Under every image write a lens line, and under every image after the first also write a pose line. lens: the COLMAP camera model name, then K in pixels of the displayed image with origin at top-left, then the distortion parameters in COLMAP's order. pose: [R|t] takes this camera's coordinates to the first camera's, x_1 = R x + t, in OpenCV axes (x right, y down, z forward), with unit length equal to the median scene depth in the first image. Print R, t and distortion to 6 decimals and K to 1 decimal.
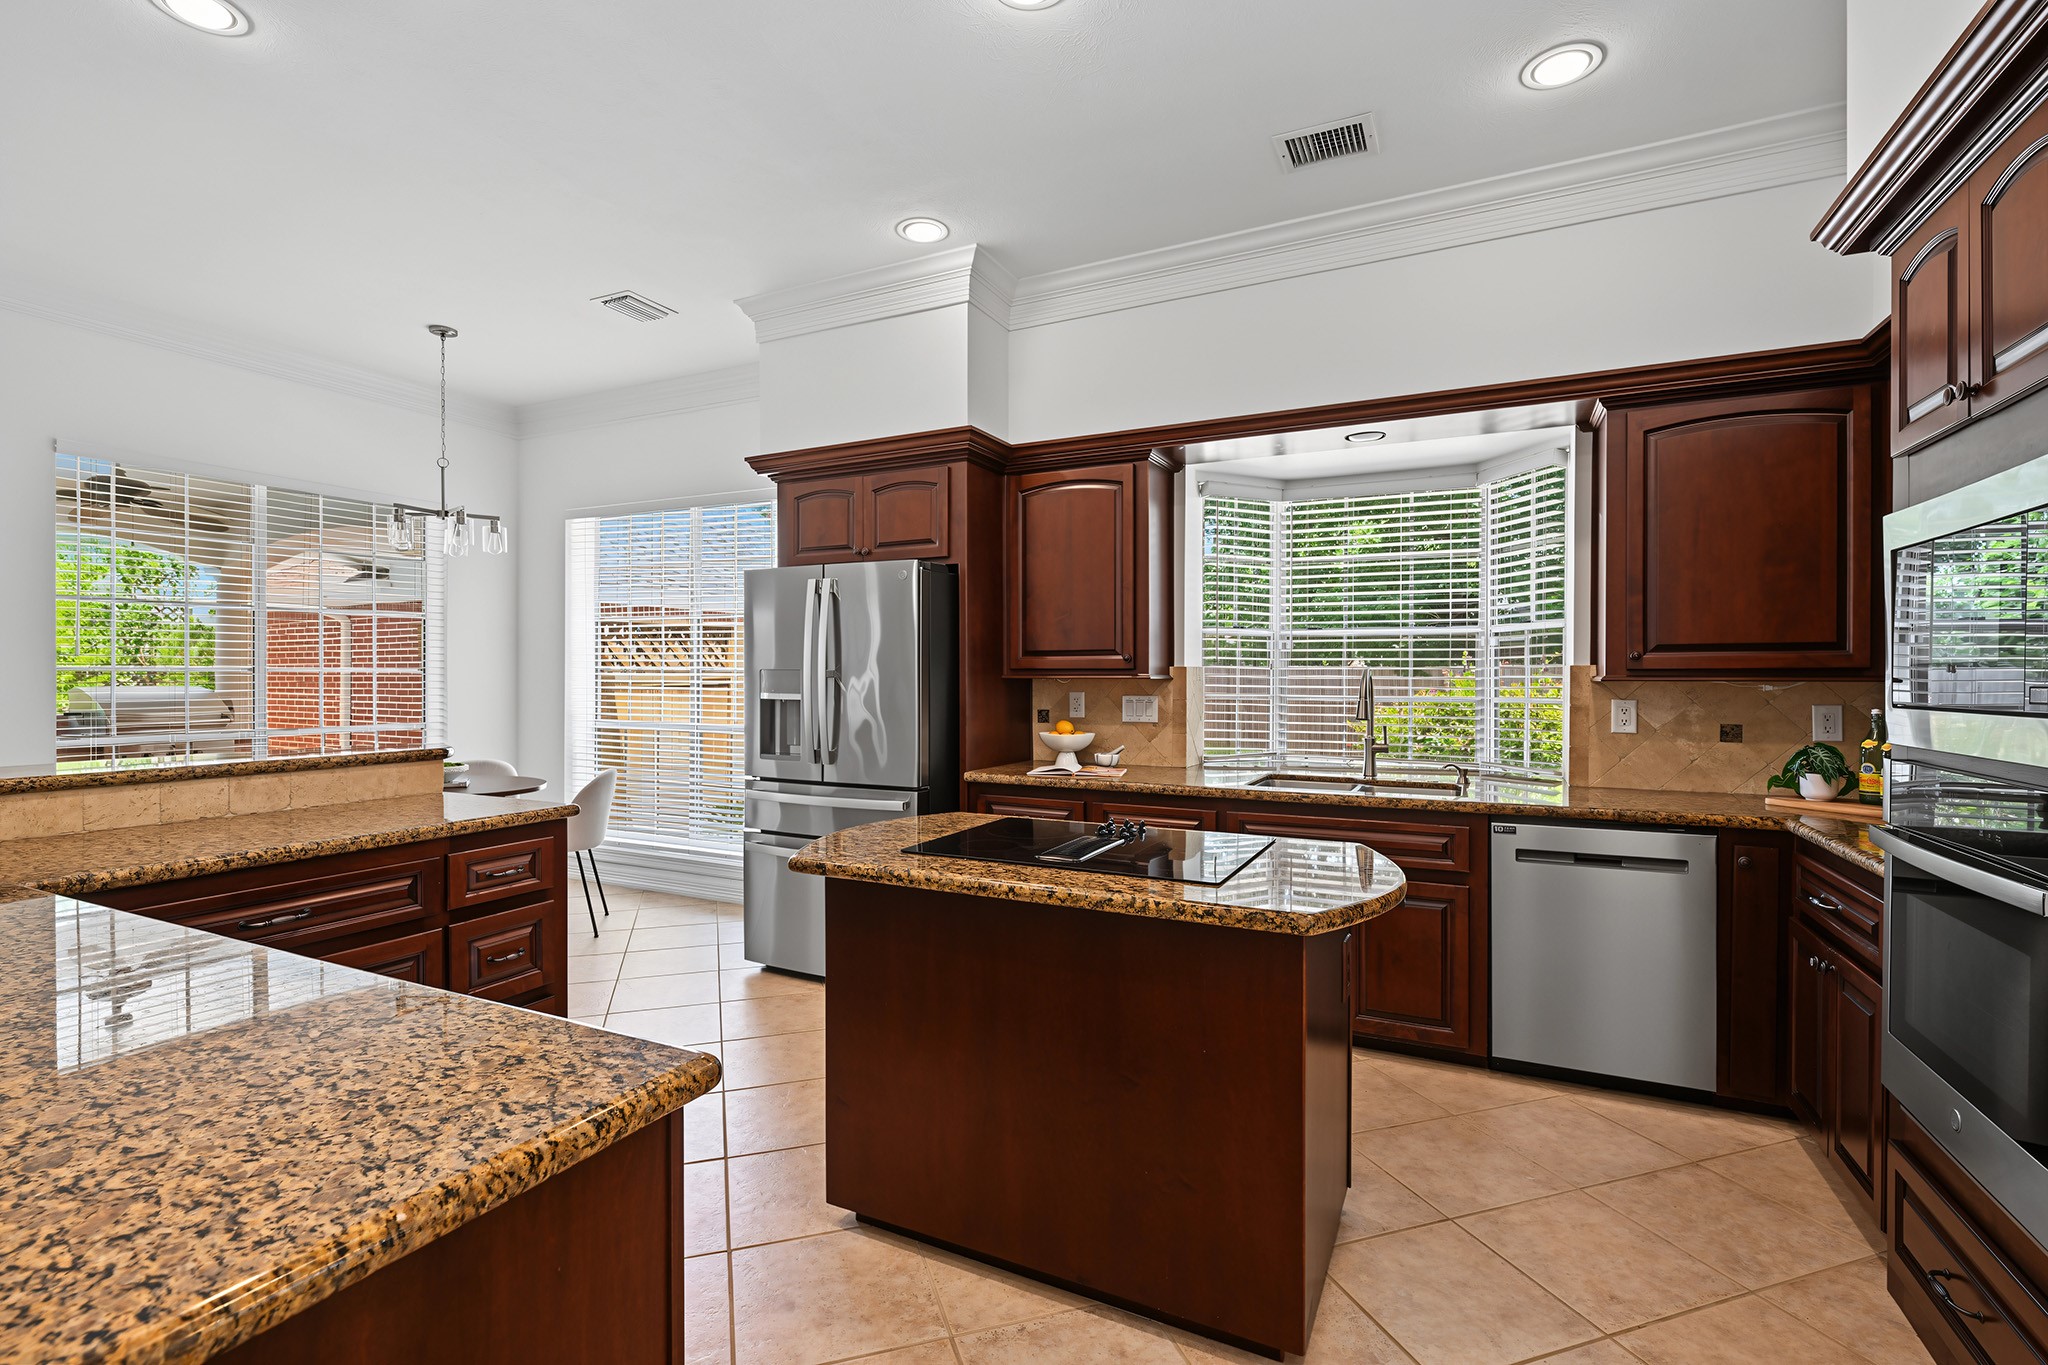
lens RADIAL K [[928.4, 0, 1020.0], [0, 928.4, 681.5], [0, 0, 1]] dist [-0.000263, 0.000149]
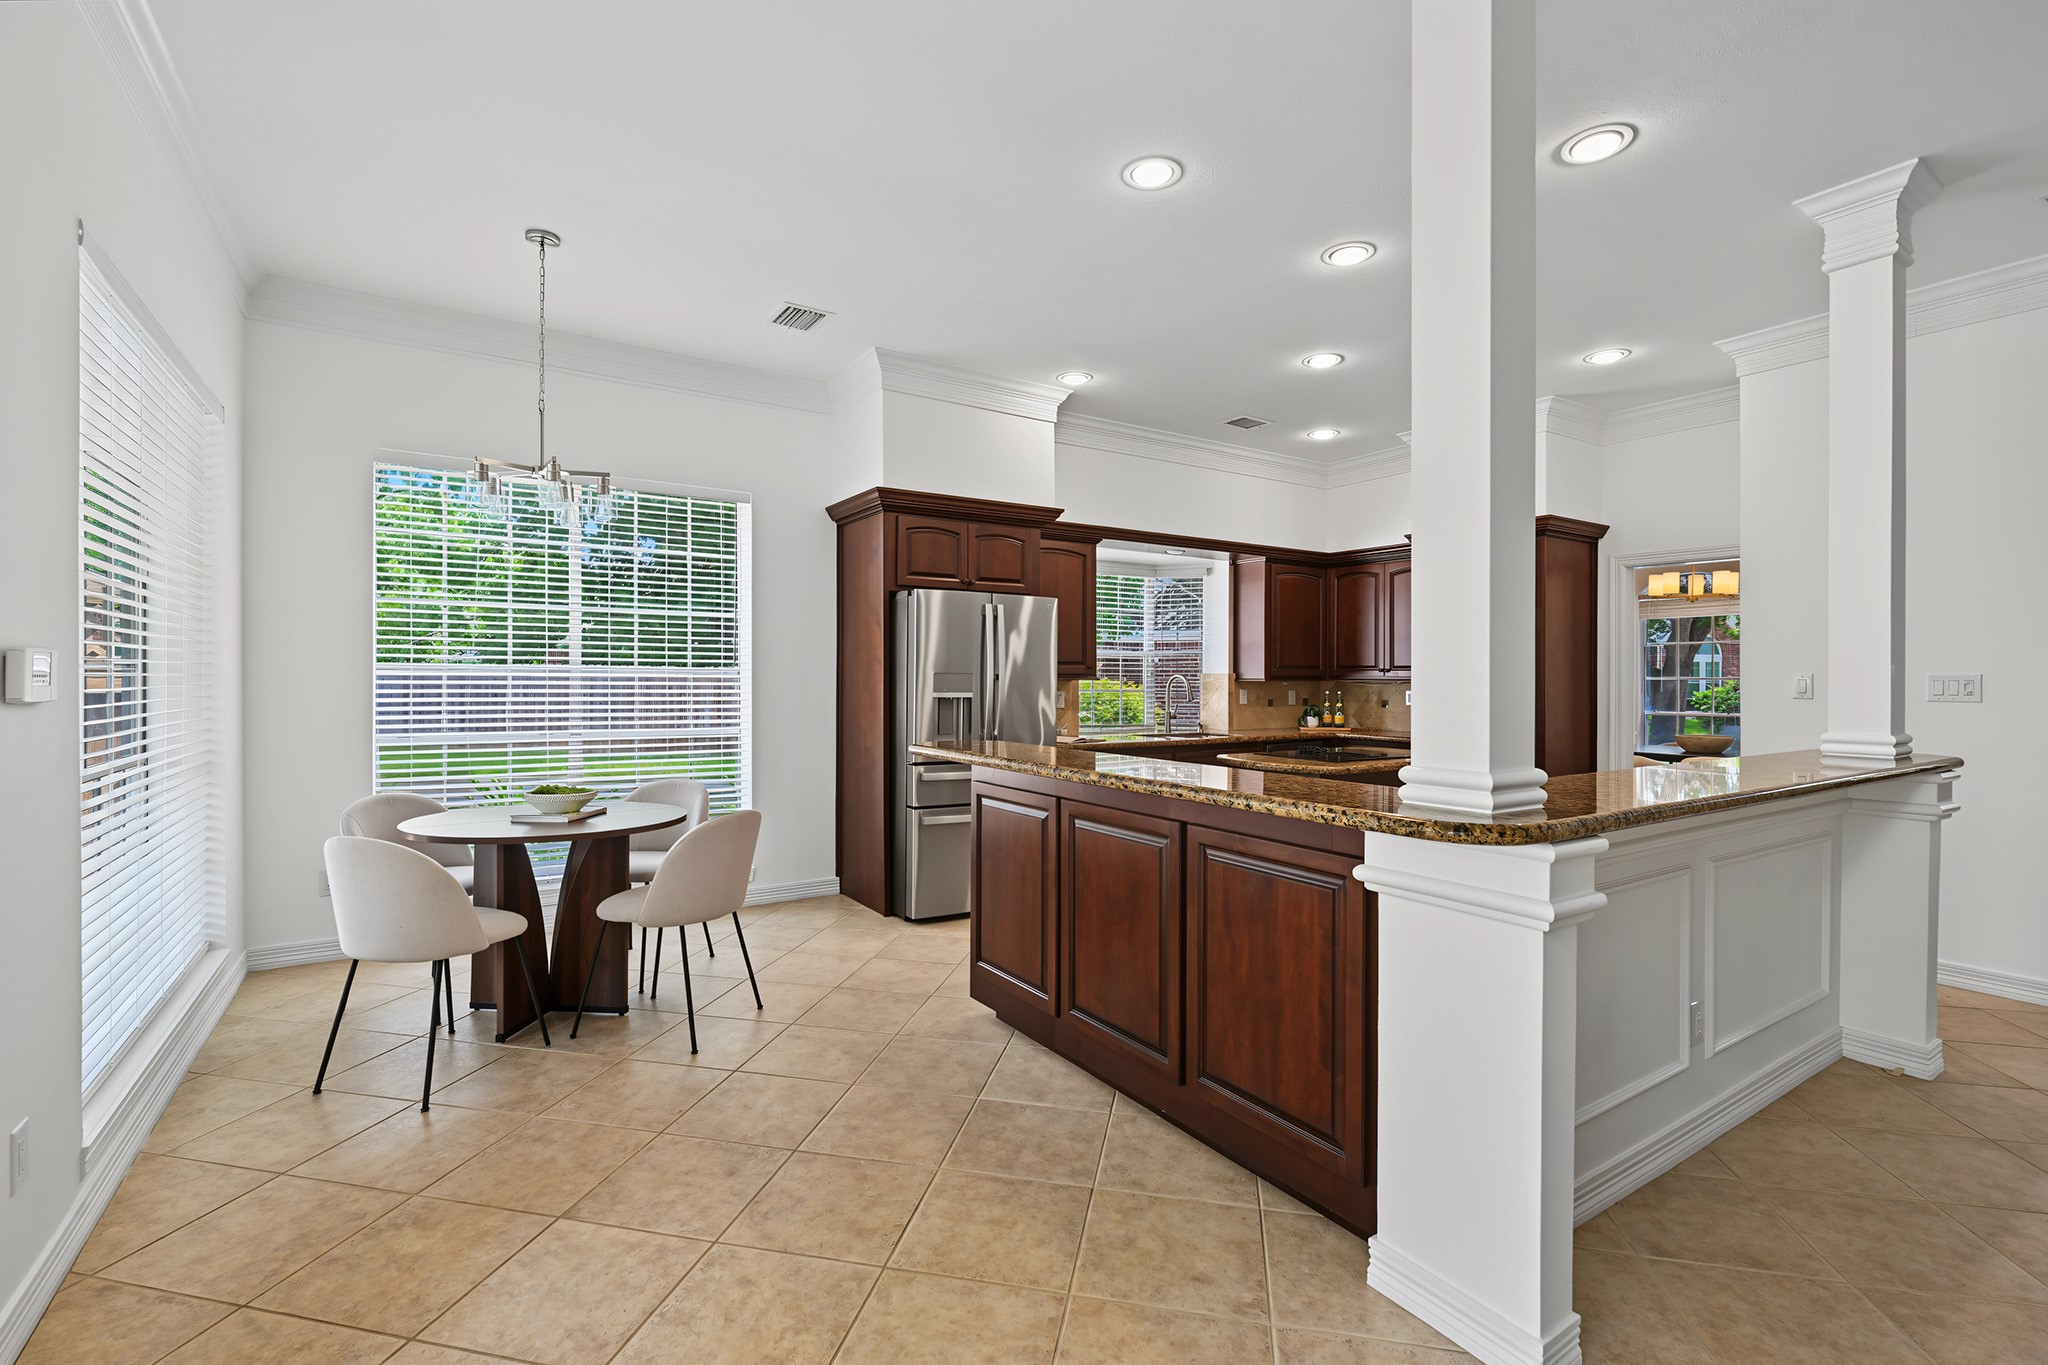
lens RADIAL K [[919.6, 0, 1020.7], [0, 919.6, 681.9], [0, 0, 1]] dist [-0.003058, -0.000294]
pose [[0.499183, -0.003066, 0.866491, -1.306442], [0.000850, 0.999995, 0.003049, -0.004650], [-0.866496, -0.000785, 0.499183, 0.312183]]
